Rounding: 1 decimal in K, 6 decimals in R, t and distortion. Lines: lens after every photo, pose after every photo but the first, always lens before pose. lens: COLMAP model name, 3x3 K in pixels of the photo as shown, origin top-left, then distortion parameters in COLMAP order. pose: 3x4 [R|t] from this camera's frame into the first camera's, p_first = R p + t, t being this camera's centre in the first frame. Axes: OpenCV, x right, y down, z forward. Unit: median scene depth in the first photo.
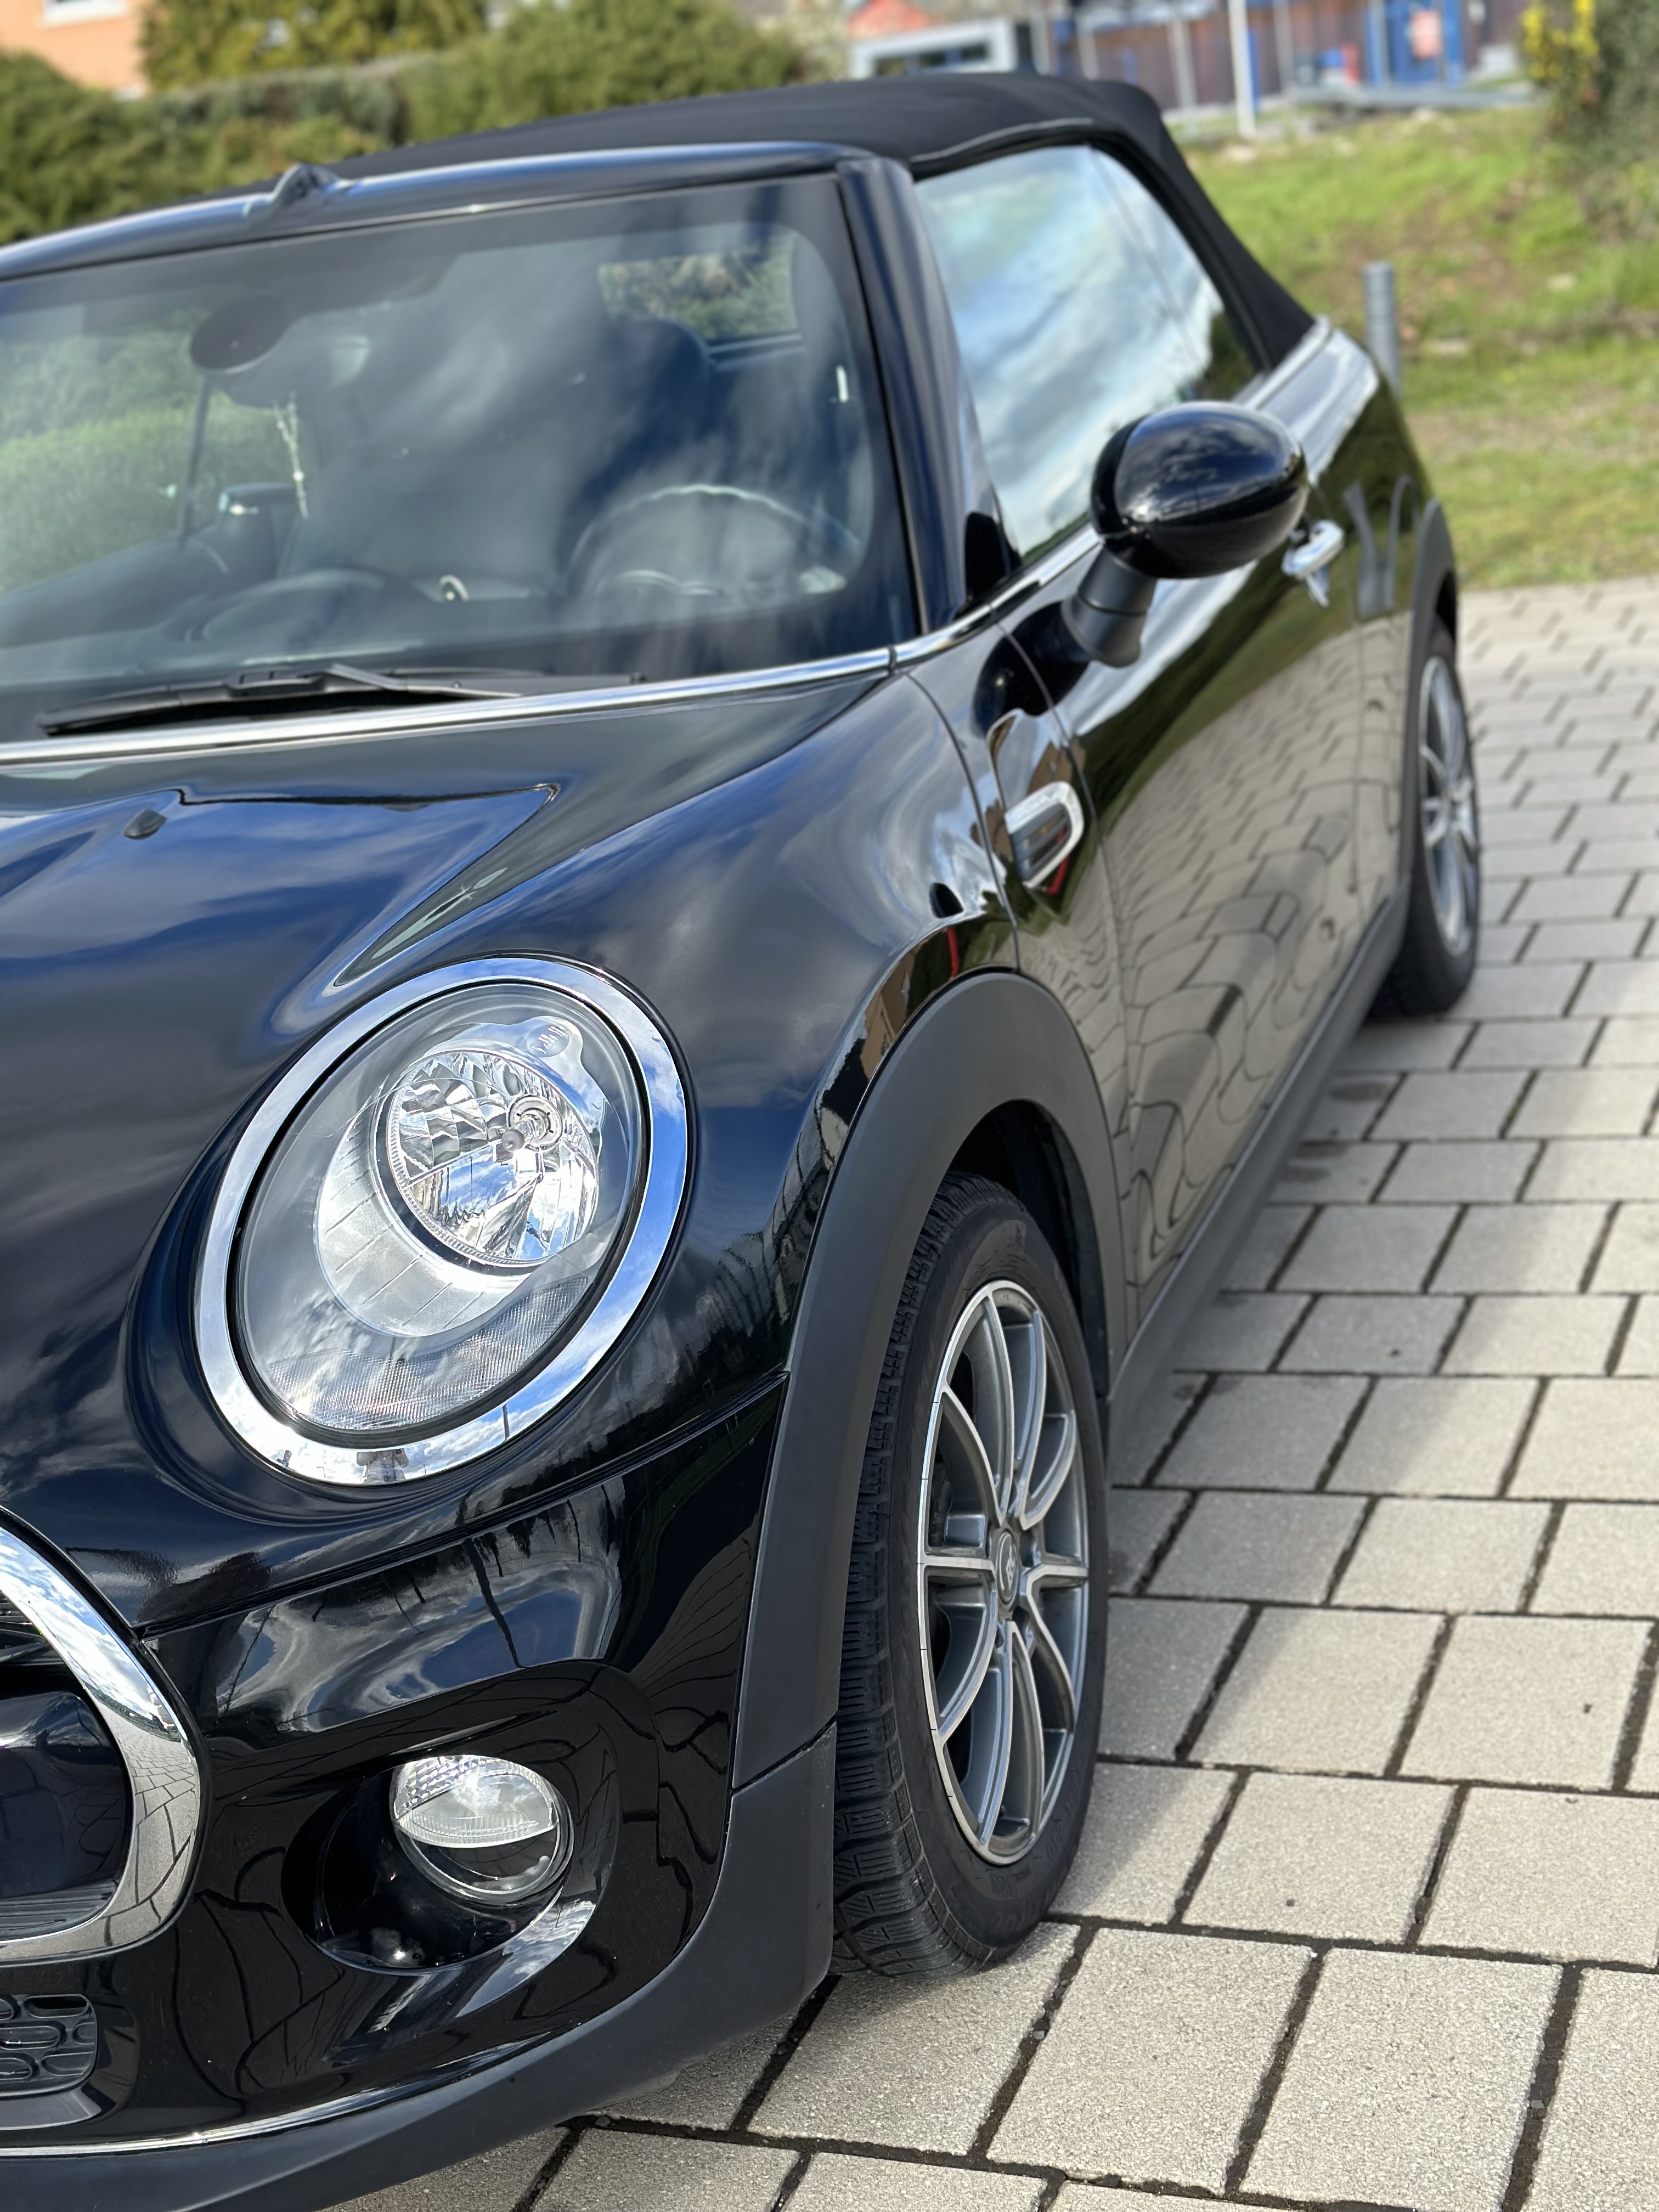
lens RADIAL K [[3038.7, 0, 833.9], [0, 3038.7, 1149.3], [0, 0, 1]] dist [0.175002, -0.564192]
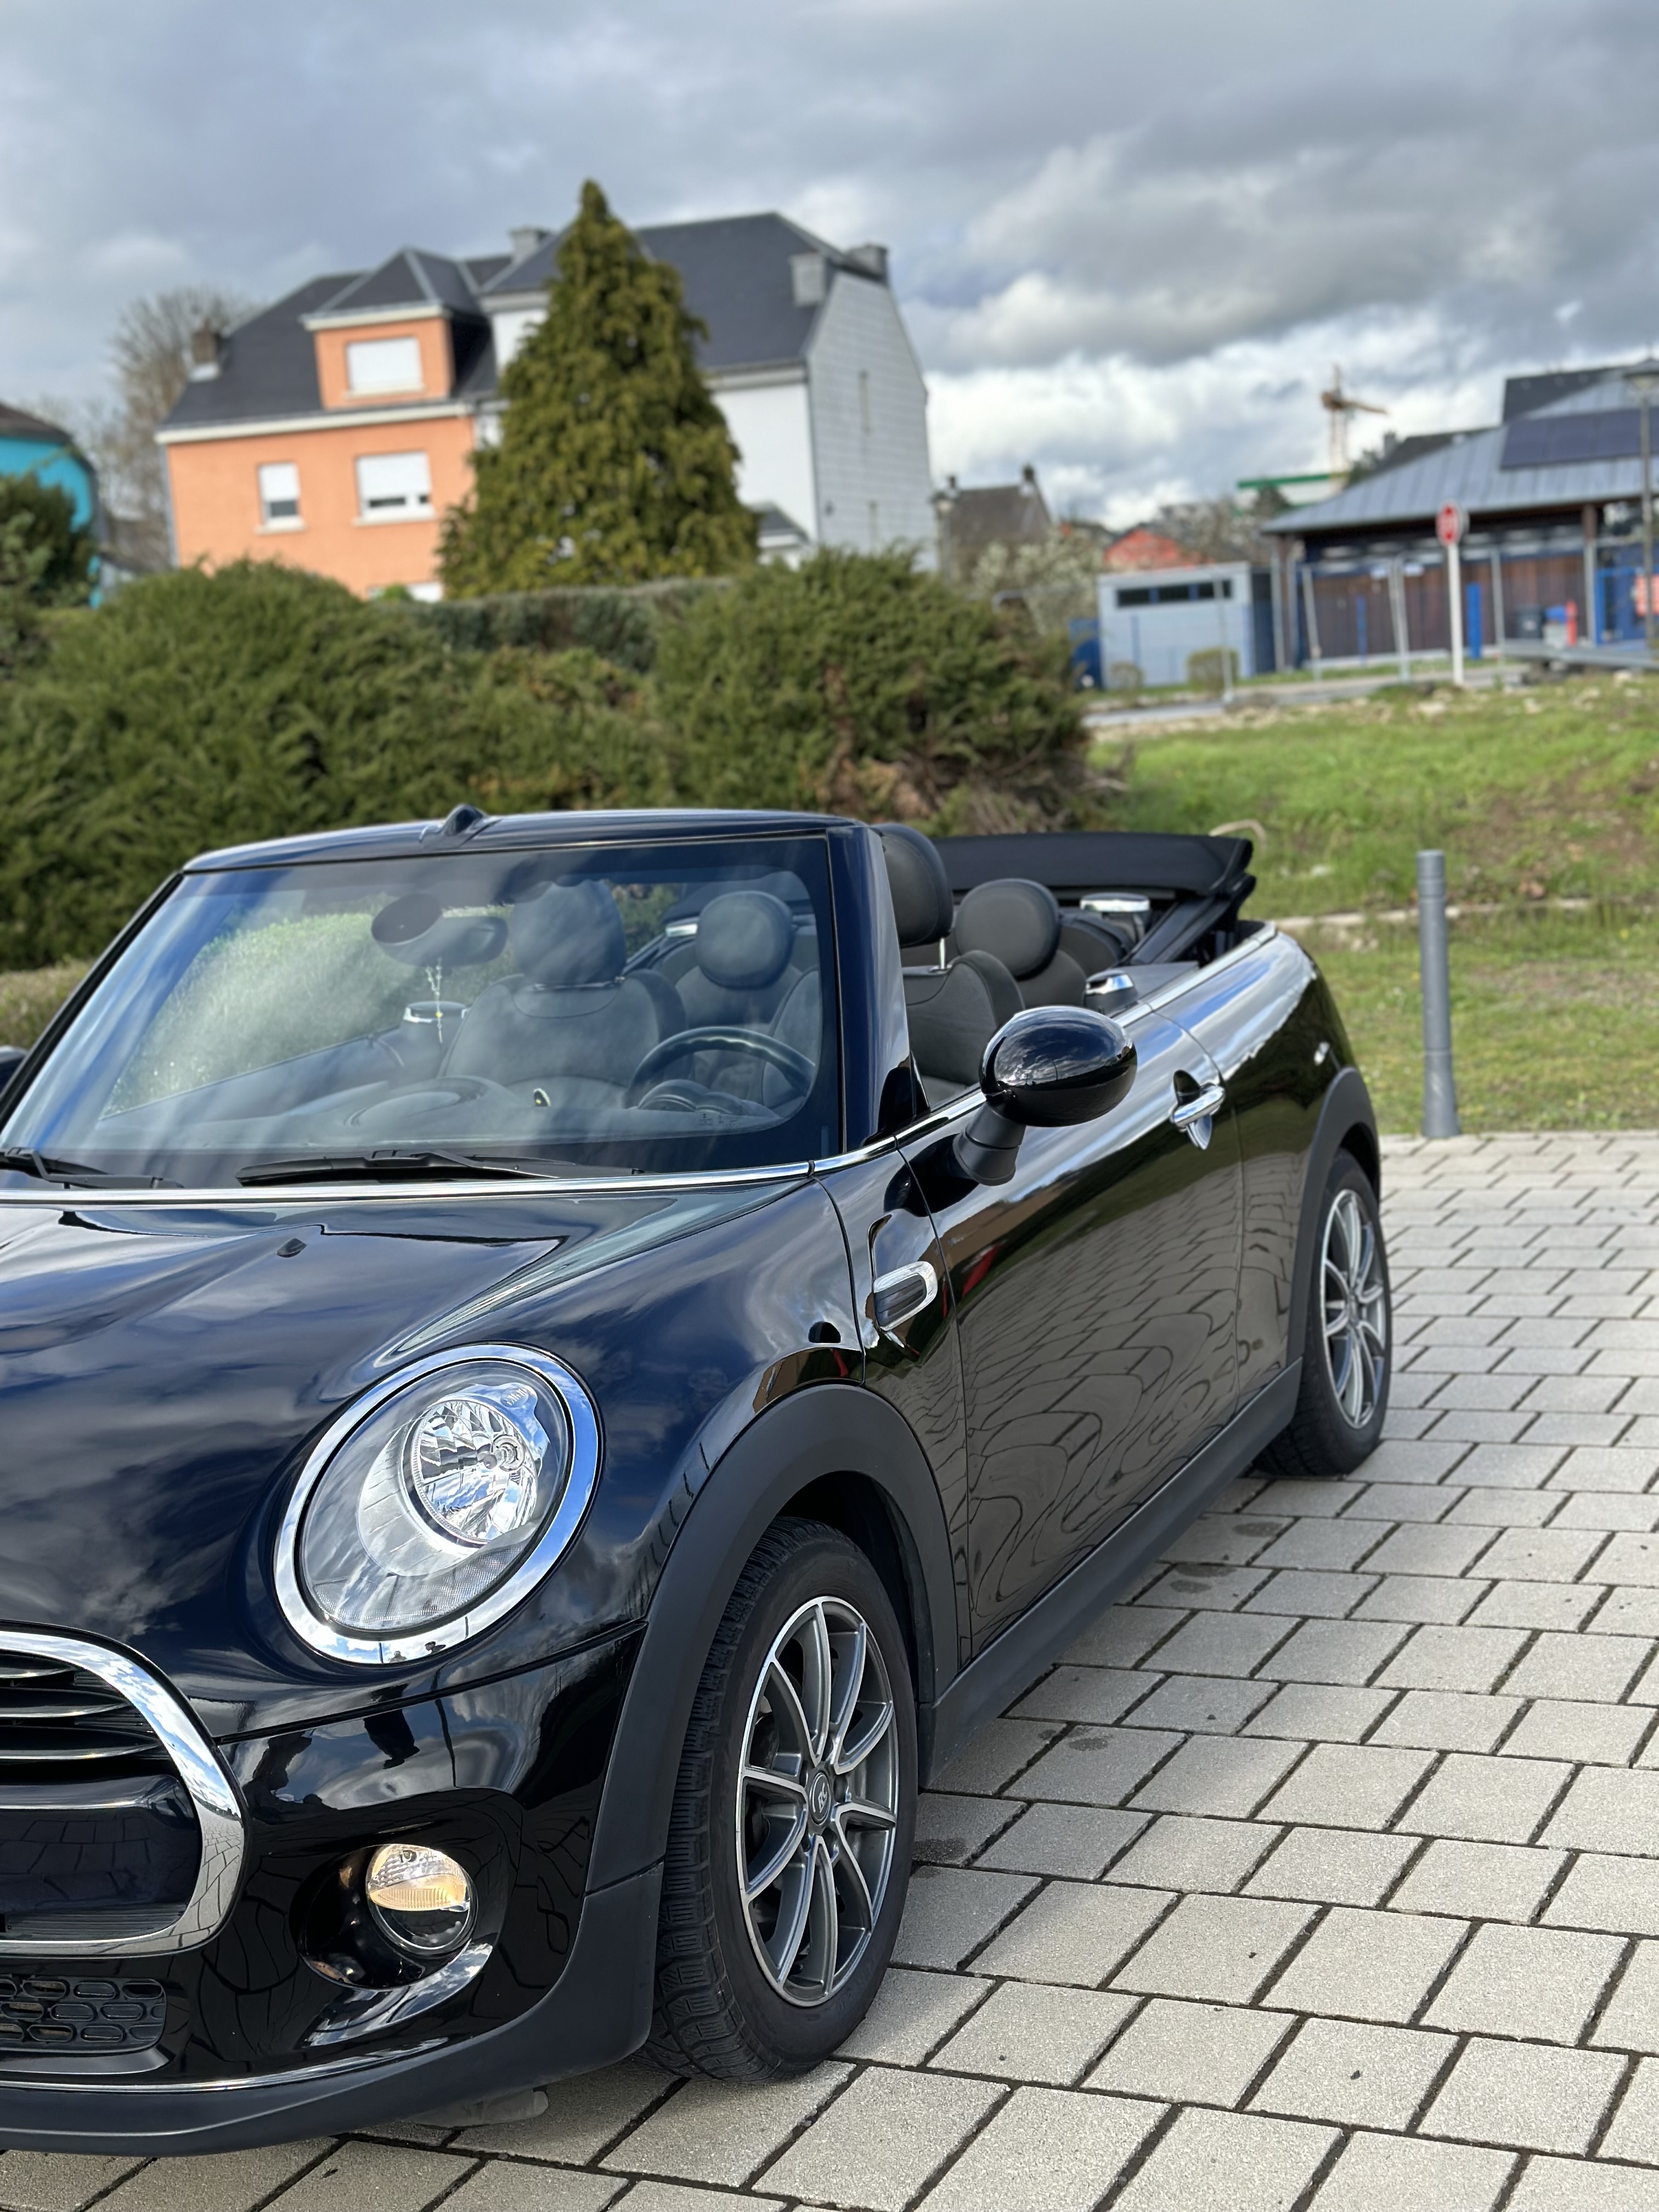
lens RADIAL K [[2986.0, 0, 829.5], [0, 2986.0, 1106.0], [0, 0, 1]] dist [0.117752, -0.450512]
pose [[0.995086, 0.066475, -0.073376, 0.129624], [-0.077740, 0.983516, -0.163255, 0.041863], [0.061314, 0.168157, 0.983851, -0.408880]]
